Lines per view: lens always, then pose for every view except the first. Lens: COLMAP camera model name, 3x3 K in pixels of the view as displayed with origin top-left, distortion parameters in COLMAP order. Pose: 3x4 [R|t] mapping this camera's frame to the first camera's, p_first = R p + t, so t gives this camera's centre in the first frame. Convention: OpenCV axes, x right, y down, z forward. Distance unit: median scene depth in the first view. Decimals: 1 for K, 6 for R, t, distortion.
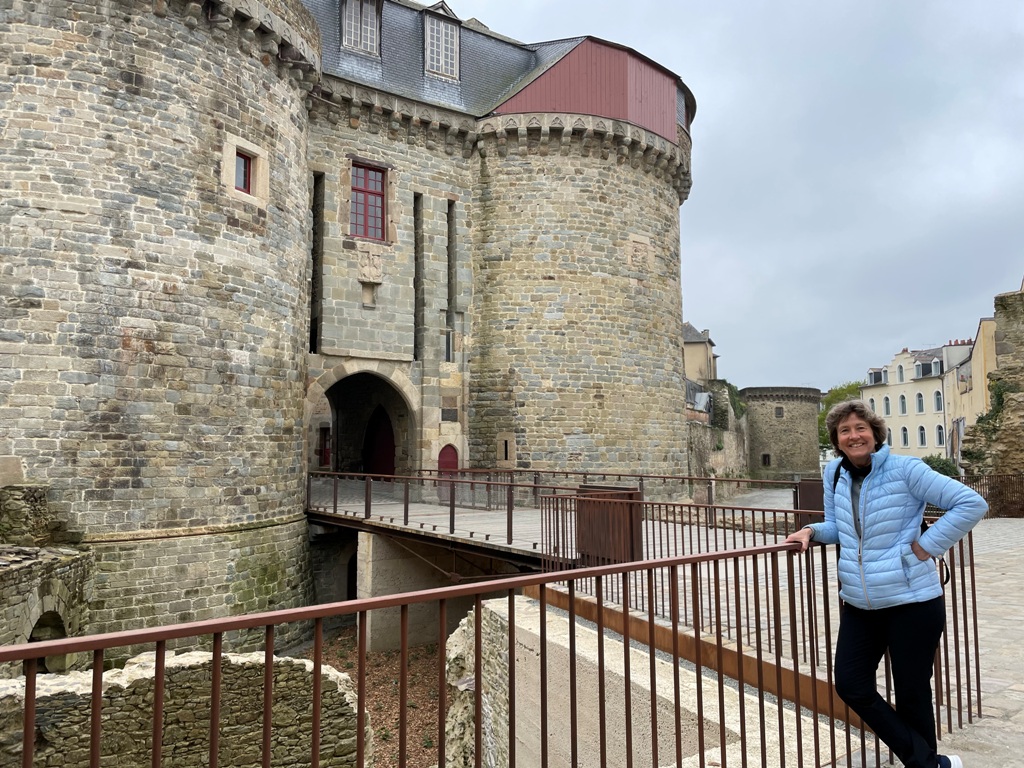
lens RADIAL K [[769.9, 0, 514.5], [0, 769.9, 405.4], [0, 0, 1]] dist [0.095562, -0.139927]
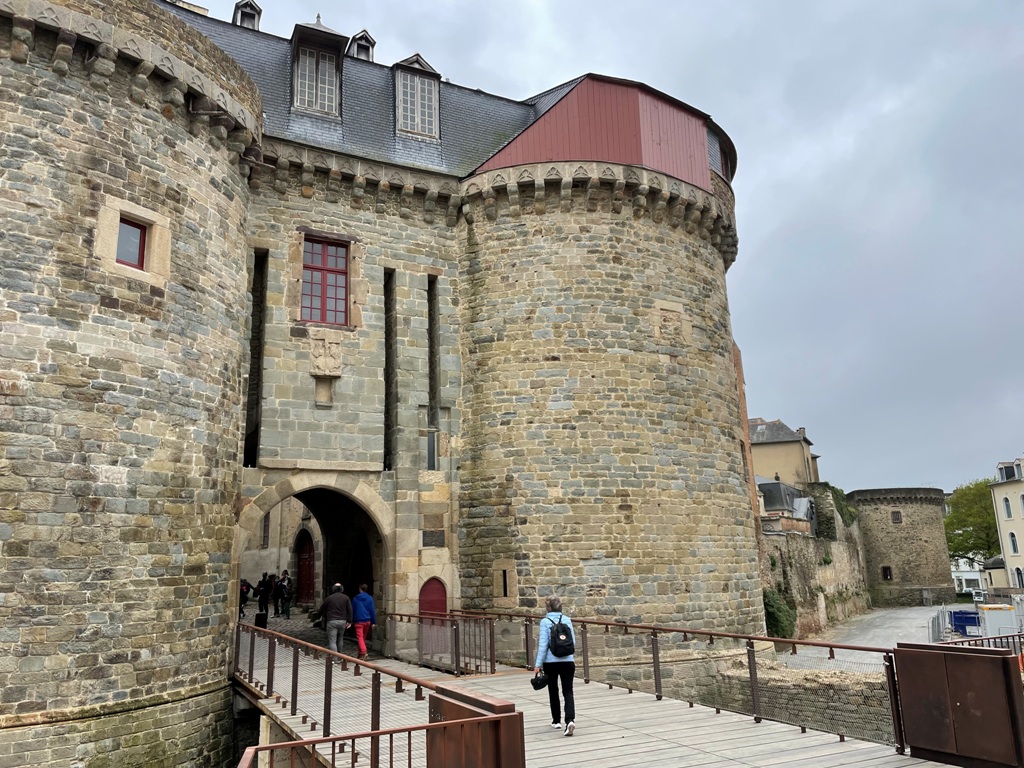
lens RADIAL K [[769.9, 0, 514.5], [0, 769.9, 405.4], [0, 0, 1]] dist [0.095562, -0.139927]
pose [[0.991155, -0.053914, -0.121261, 0.100648], [0.035605, 0.988290, -0.148374, -0.001629], [0.127840, 0.142744, 0.981469, 0.227126]]
